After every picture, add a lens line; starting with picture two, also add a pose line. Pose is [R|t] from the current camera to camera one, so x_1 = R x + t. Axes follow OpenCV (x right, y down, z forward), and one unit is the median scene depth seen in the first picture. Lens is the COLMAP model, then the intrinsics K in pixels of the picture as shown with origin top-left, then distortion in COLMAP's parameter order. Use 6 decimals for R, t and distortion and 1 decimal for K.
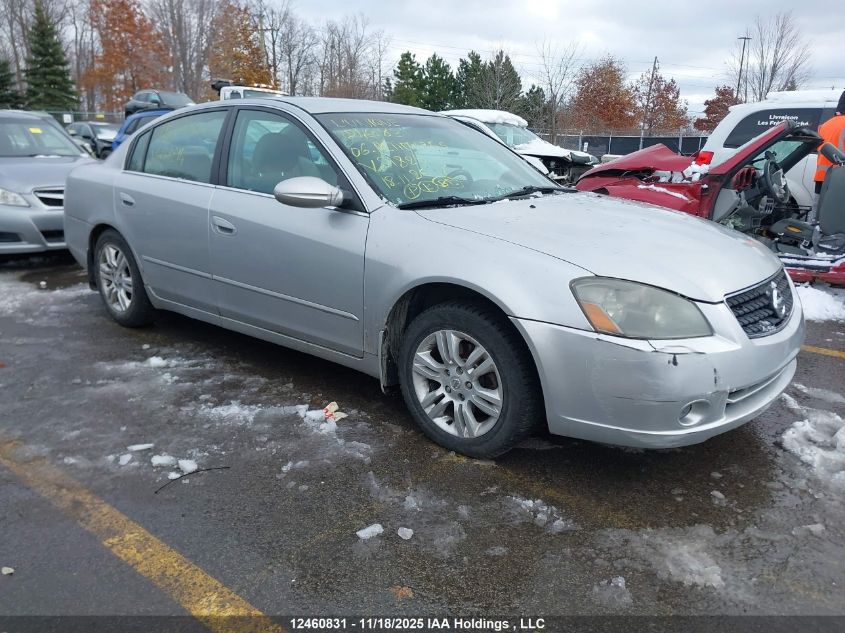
lens RADIAL K [[671.2, 0, 425.0], [0, 671.2, 321.8], [0, 0, 1]] dist [0.068184, -0.062828]
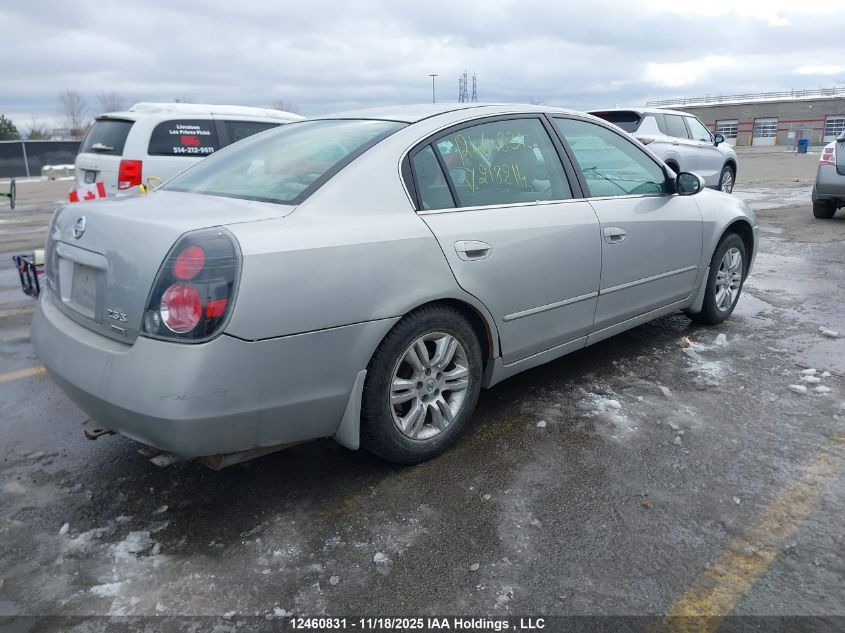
lens RADIAL K [[671.2, 0, 425.8], [0, 671.2, 311.0], [0, 0, 1]] dist [0.068184, -0.062828]
pose [[0.106582, -0.264670, 0.958431, -0.101111], [0.290568, 0.930135, 0.224543, -0.026319], [-0.950900, 0.254557, 0.176040, 0.086229]]
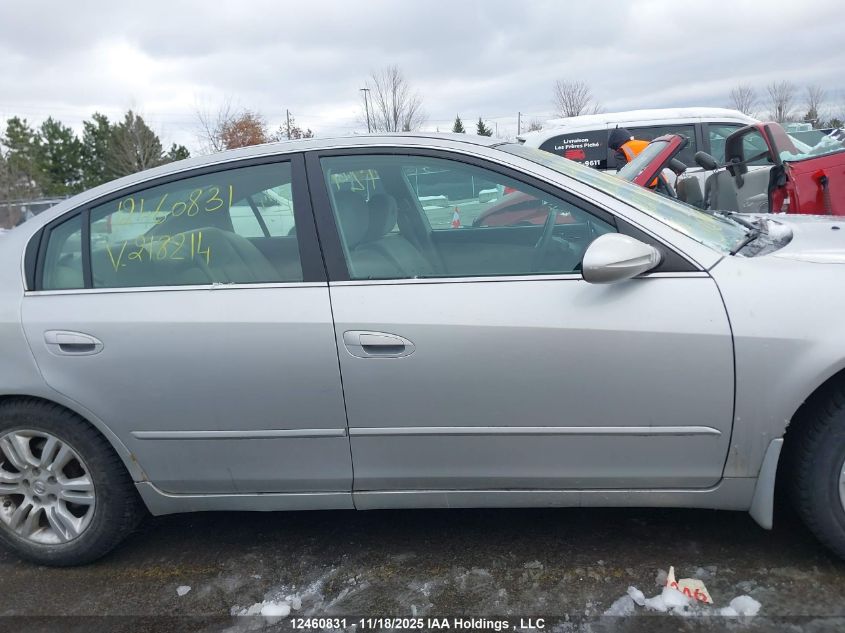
lens RADIAL K [[671.2, 0, 426.6], [0, 671.2, 317.6], [0, 0, 1]] dist [0.068184, -0.062828]
pose [[0.855828, -0.203086, 0.475725, -0.041577], [0.240656, 0.970431, -0.018664, -0.011020], [-0.457867, 0.130459, 0.879396, 0.034669]]
